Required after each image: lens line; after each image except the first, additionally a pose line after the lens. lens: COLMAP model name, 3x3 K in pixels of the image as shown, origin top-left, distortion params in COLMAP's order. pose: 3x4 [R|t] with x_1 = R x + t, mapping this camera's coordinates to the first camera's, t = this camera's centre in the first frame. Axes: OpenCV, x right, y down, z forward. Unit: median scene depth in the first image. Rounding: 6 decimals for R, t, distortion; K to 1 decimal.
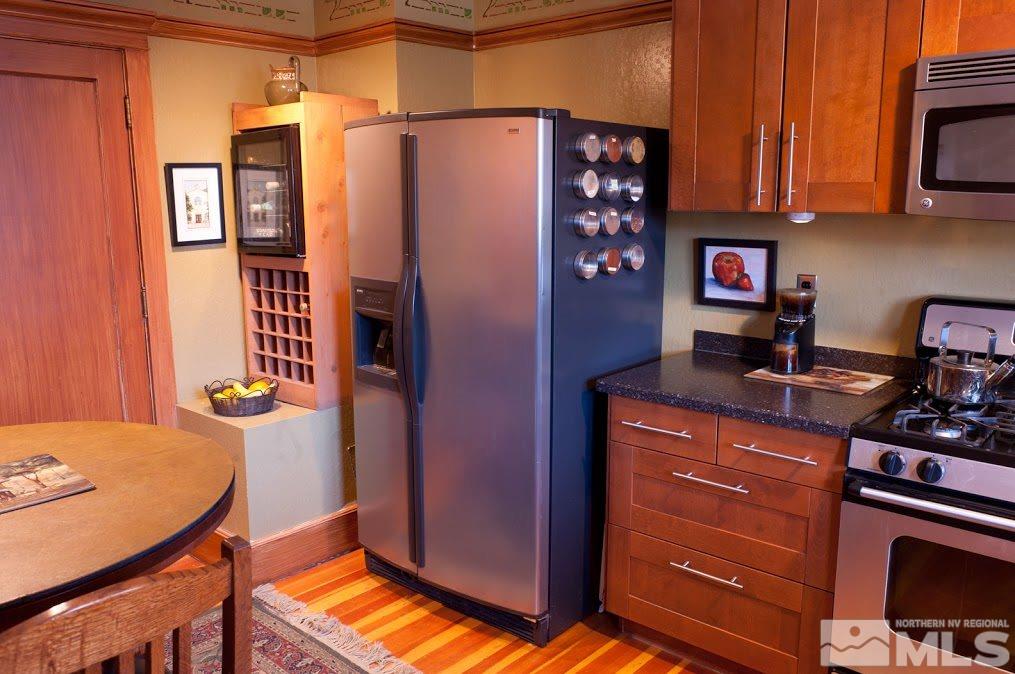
lens RADIAL K [[836.2, 0, 506.9], [0, 836.2, 336.7], [0, 0, 1]] dist [-0.001386, -0.001615]
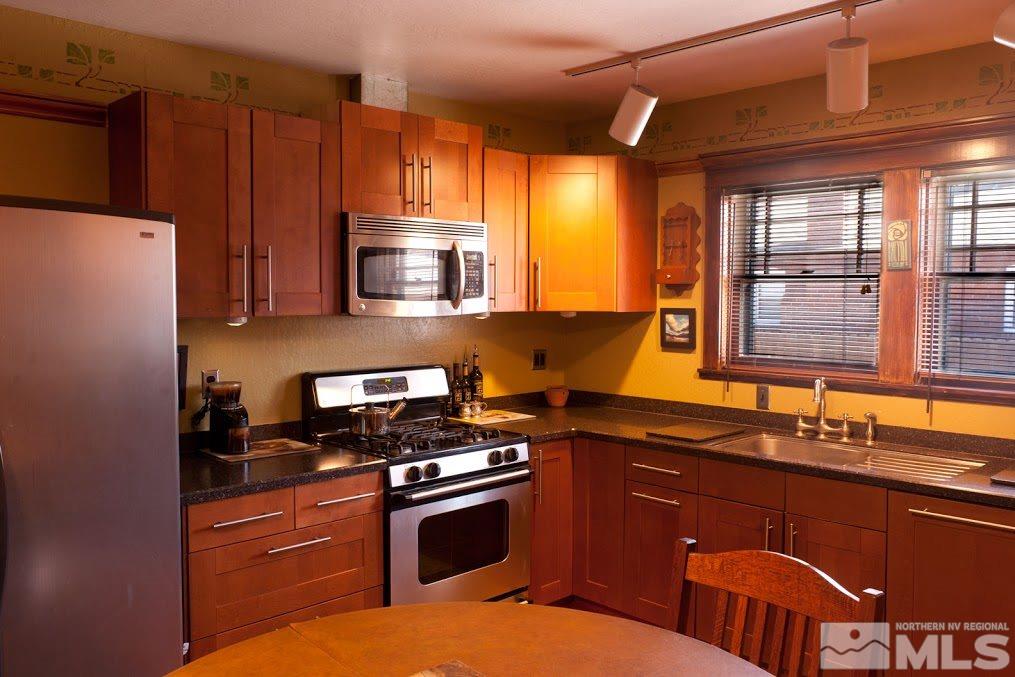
lens RADIAL K [[836.2, 0, 507.0], [0, 836.2, 338.5], [0, 0, 1]] dist [-0.001386, -0.001615]
pose [[0.046232, -0.045383, 0.997899, -1.001020], [0.173554, 0.984140, 0.036717, -0.114708], [-0.983739, 0.171492, 0.053375, 0.673608]]
